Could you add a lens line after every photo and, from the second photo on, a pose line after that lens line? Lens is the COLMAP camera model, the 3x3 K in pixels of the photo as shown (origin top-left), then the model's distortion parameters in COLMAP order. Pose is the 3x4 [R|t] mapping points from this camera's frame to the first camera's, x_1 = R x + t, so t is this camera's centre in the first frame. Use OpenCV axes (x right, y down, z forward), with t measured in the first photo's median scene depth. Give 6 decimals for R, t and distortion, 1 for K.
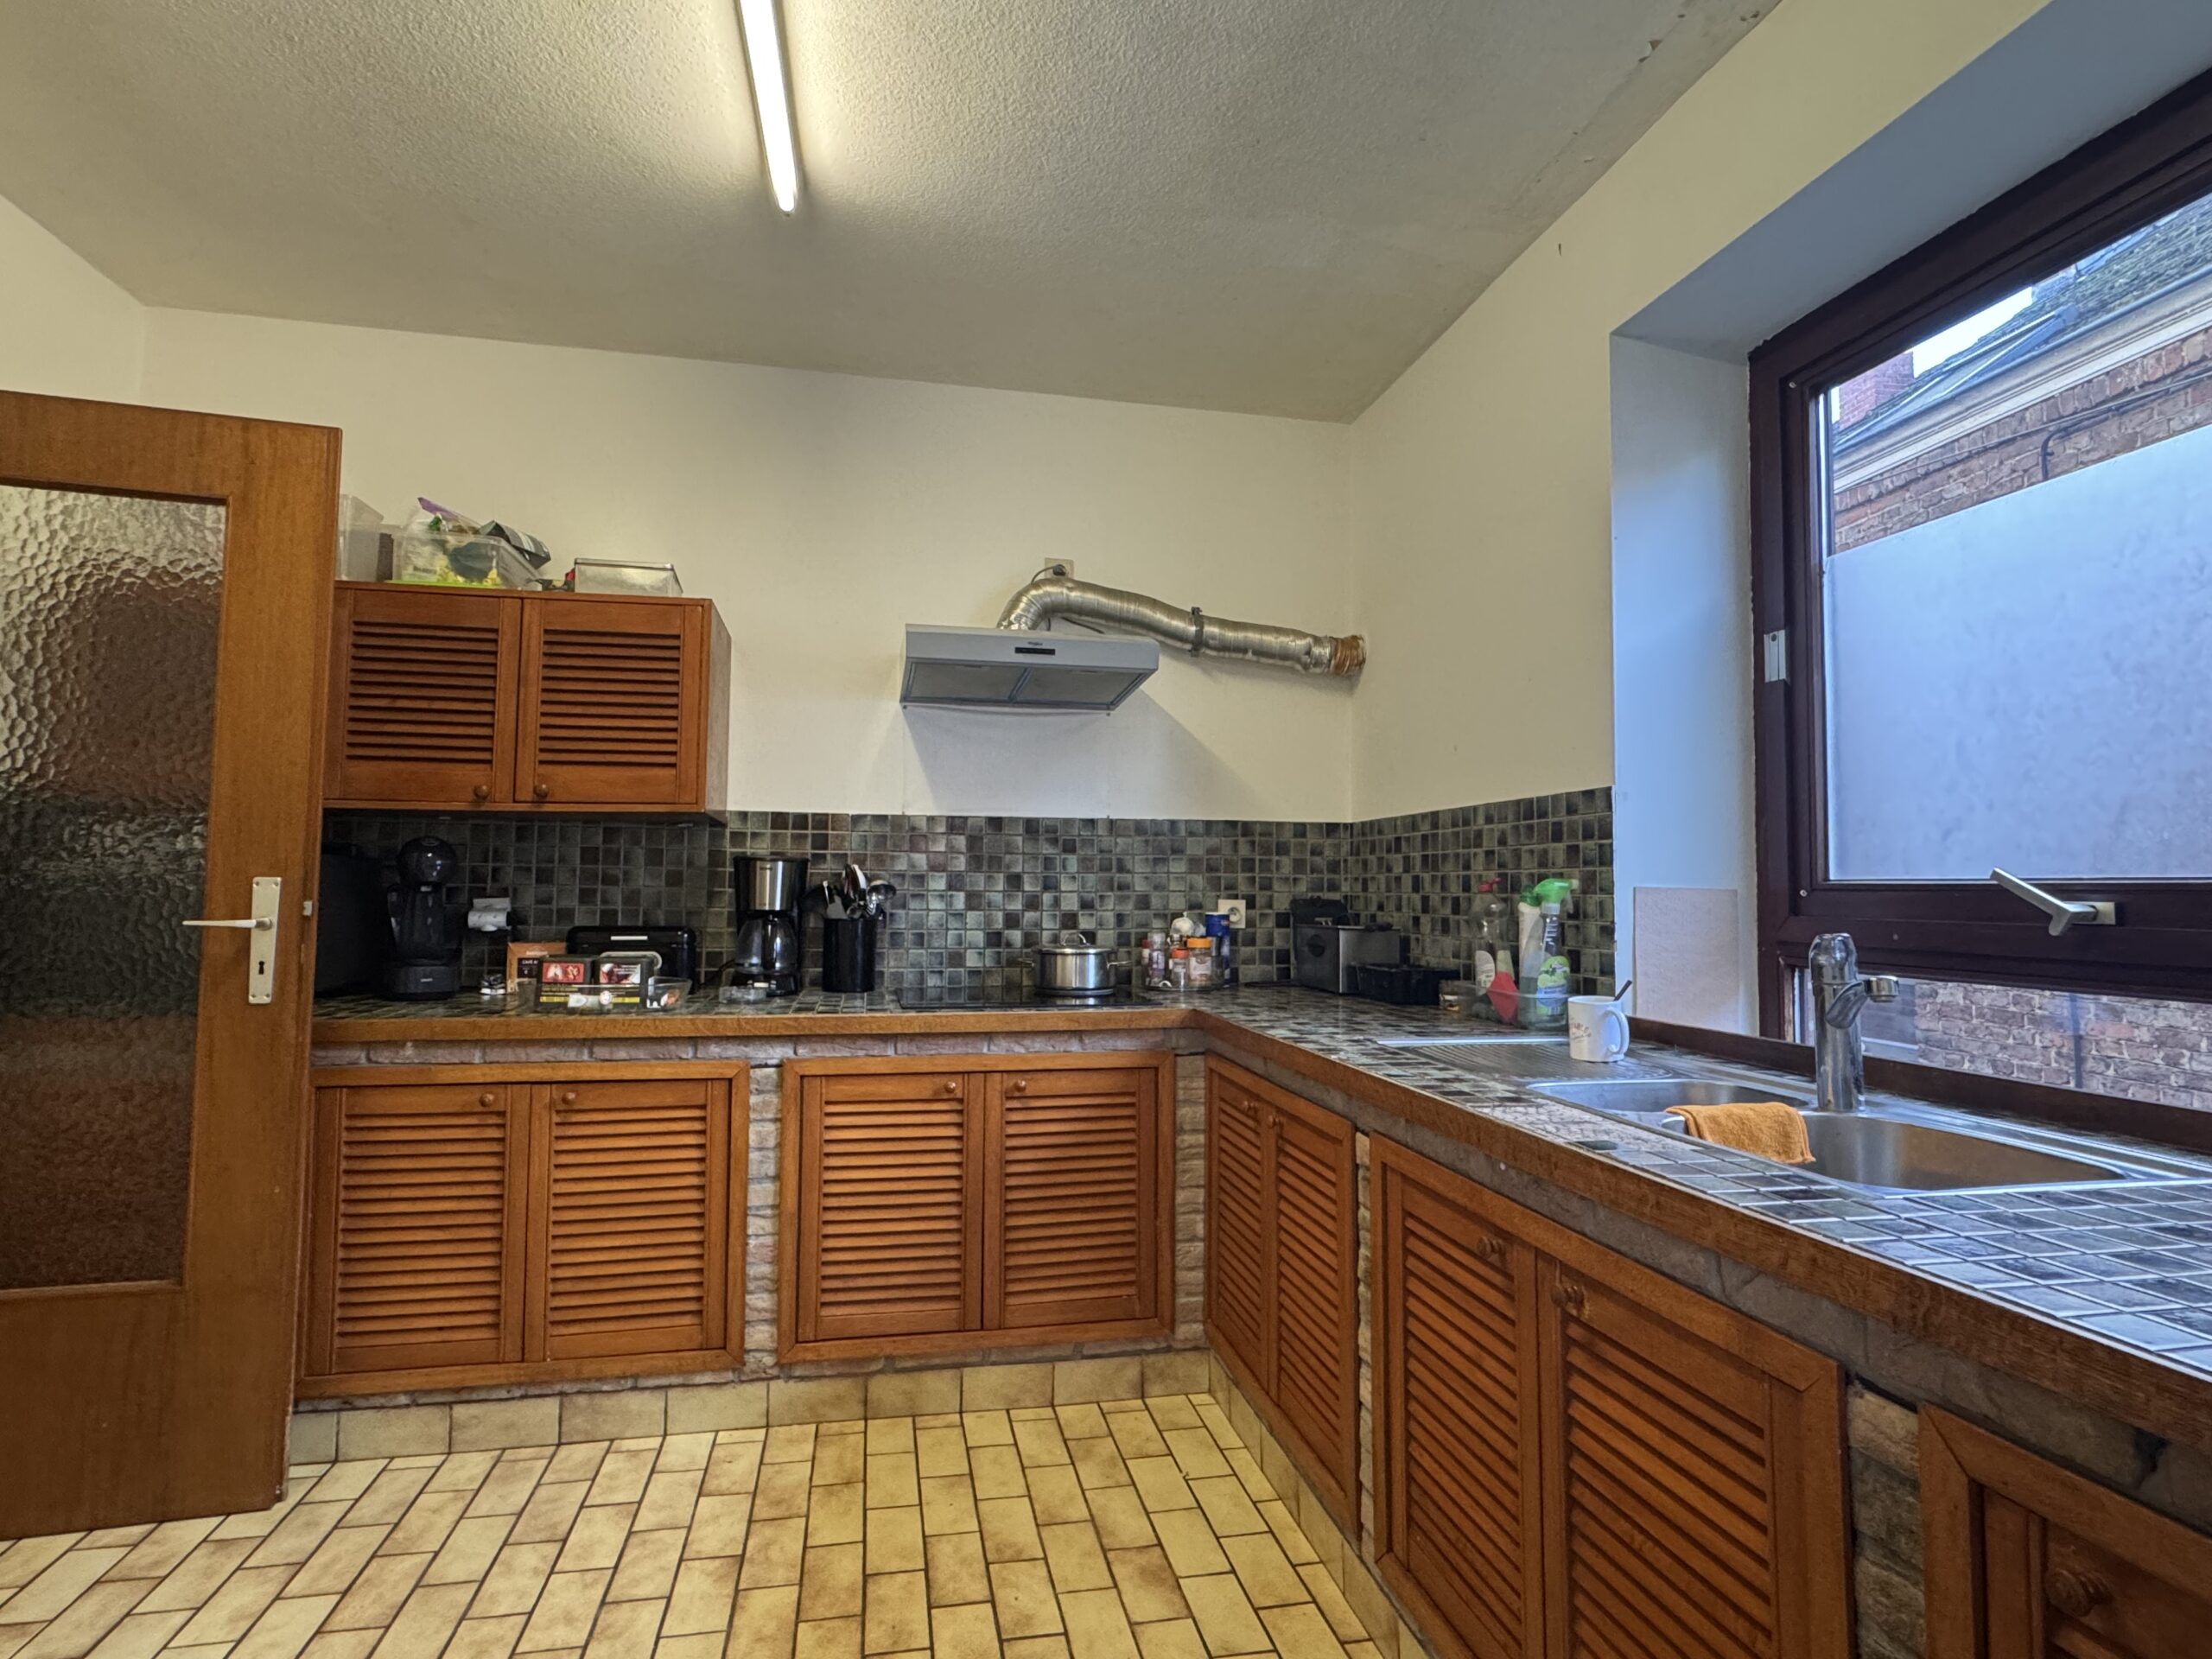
lens RADIAL K [[1150.0, 0, 1106.0], [0, 1150.0, 829.5], [0, 0, 1]] dist [-0.004473, -0.000061]
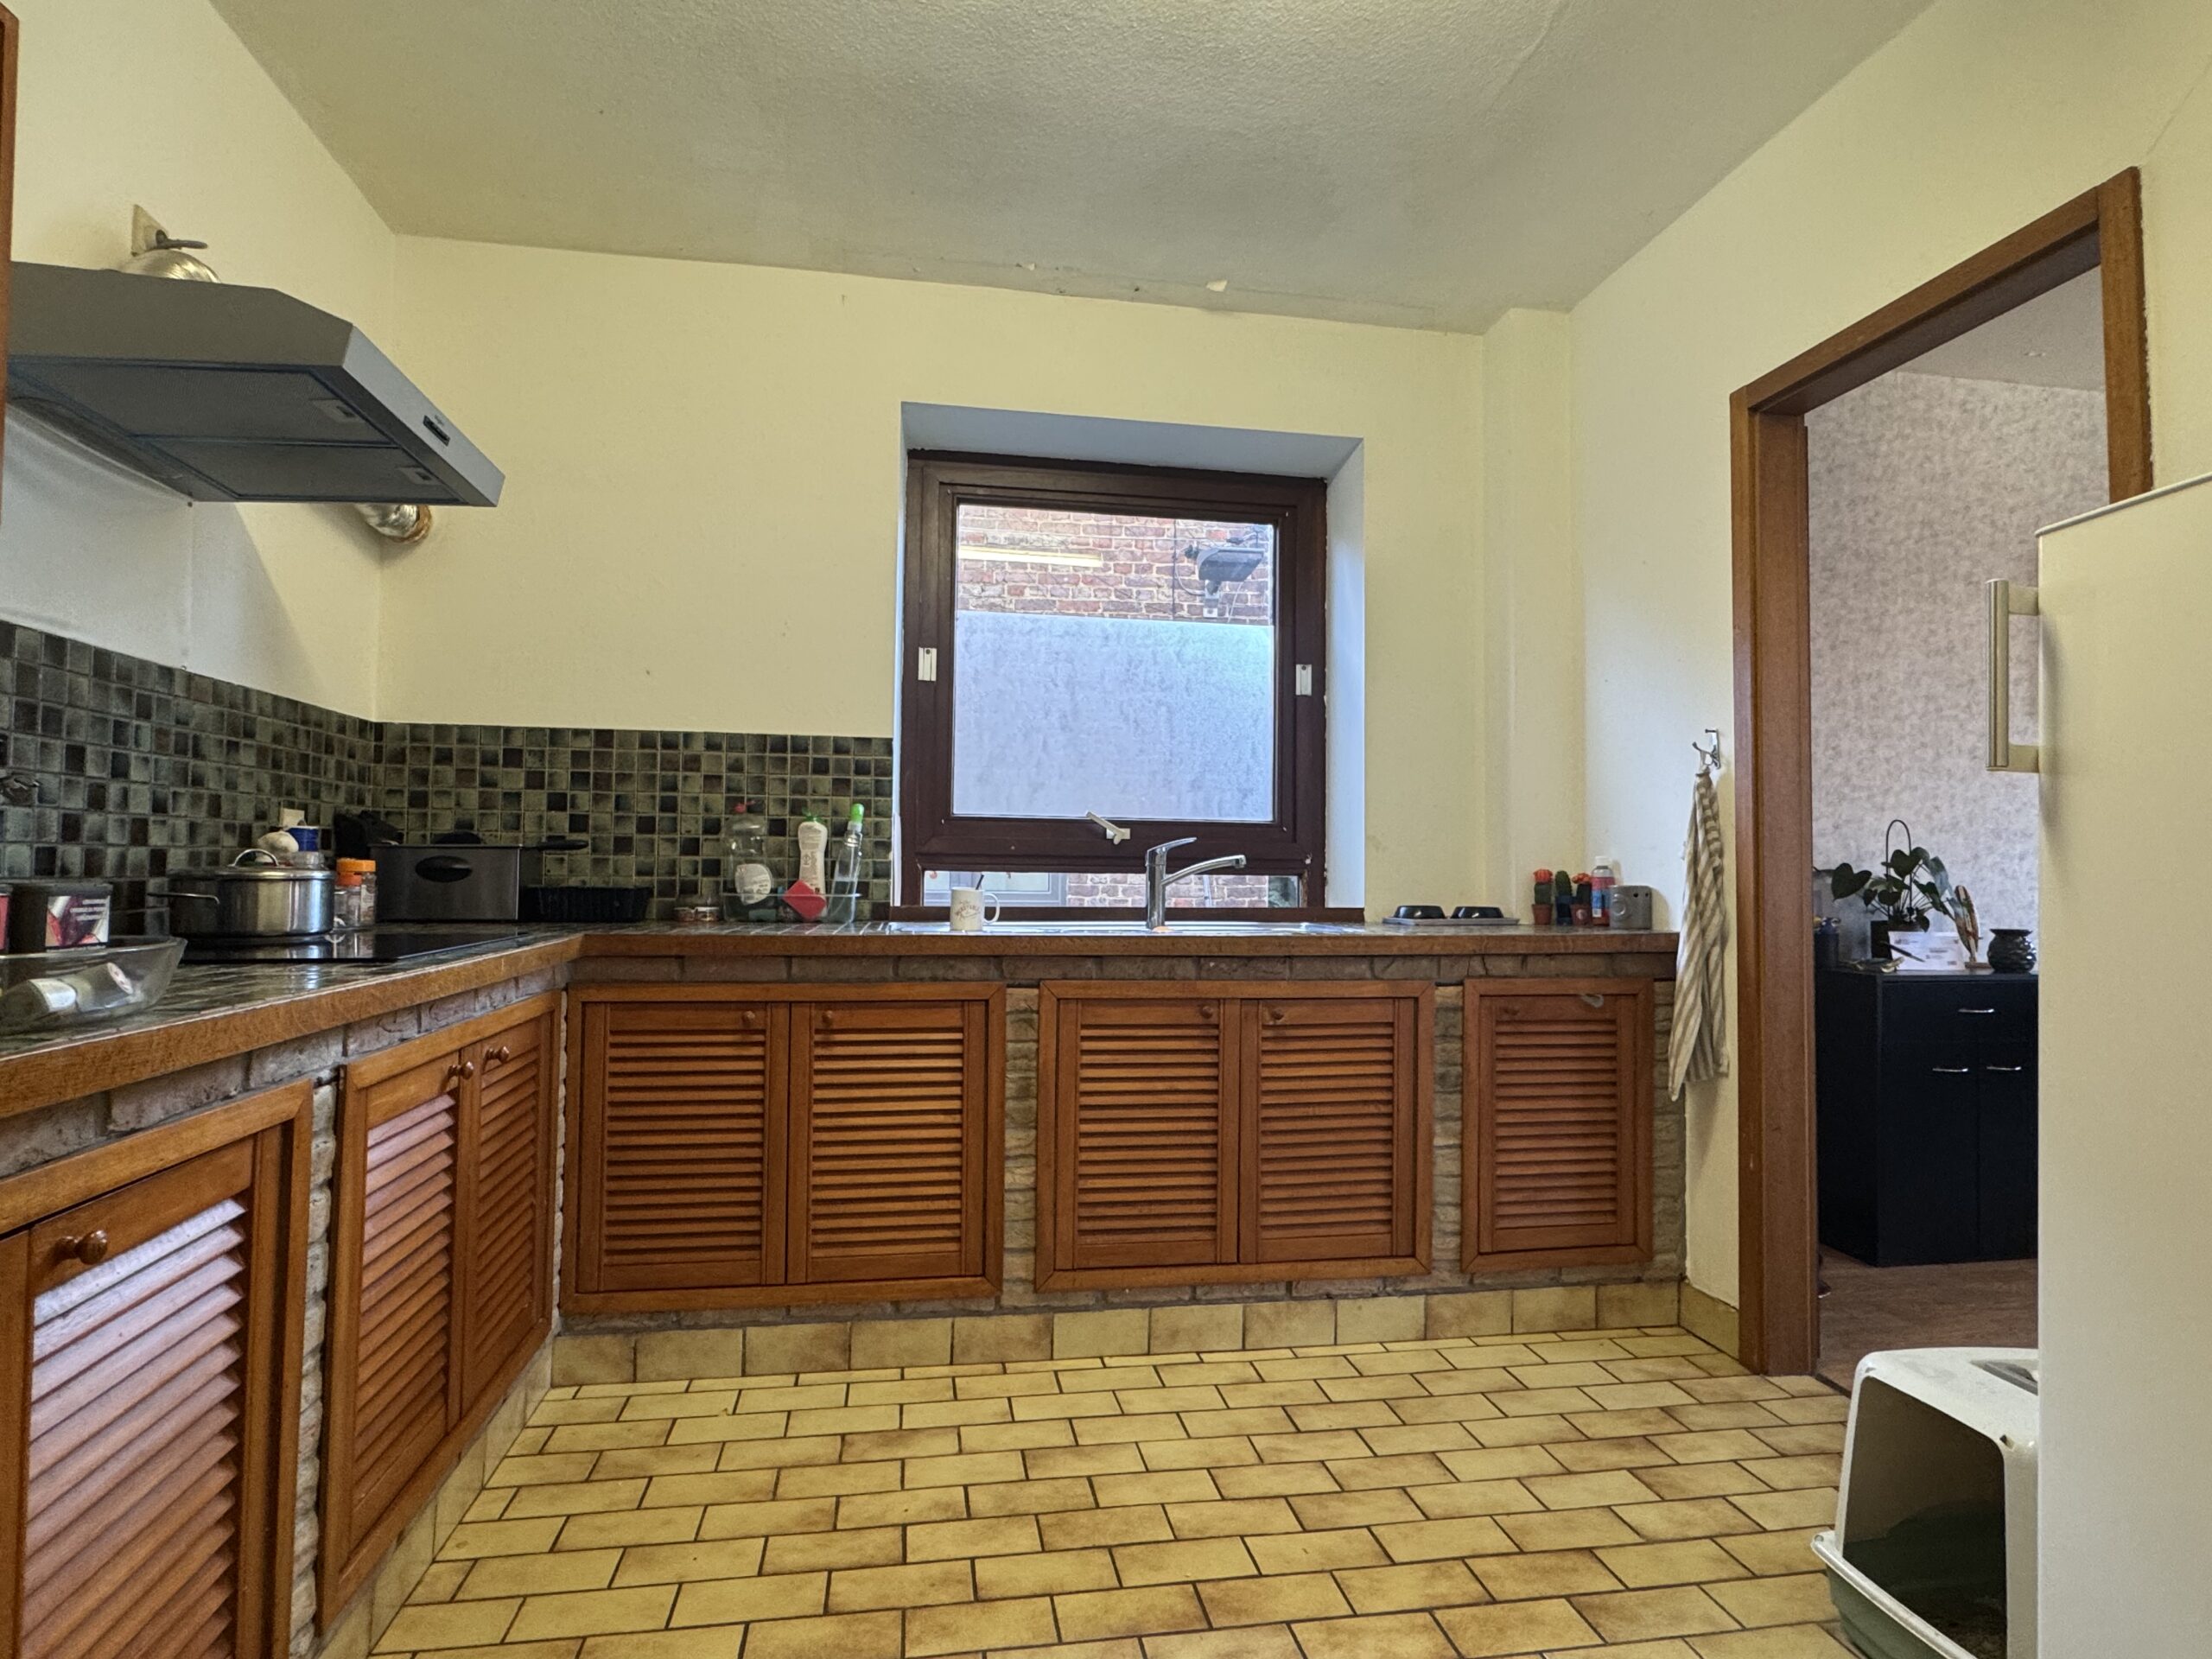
lens RADIAL K [[1139.4, 0, 1106.0], [0, 1139.4, 829.5], [0, 0, 1]] dist [-0.000092, 0.000703]
pose [[0.029712, 0.029402, 0.999126, -0.755415], [-0.064831, 0.997519, -0.027427, 0.076968], [-0.997454, -0.063959, 0.031545, 0.597449]]
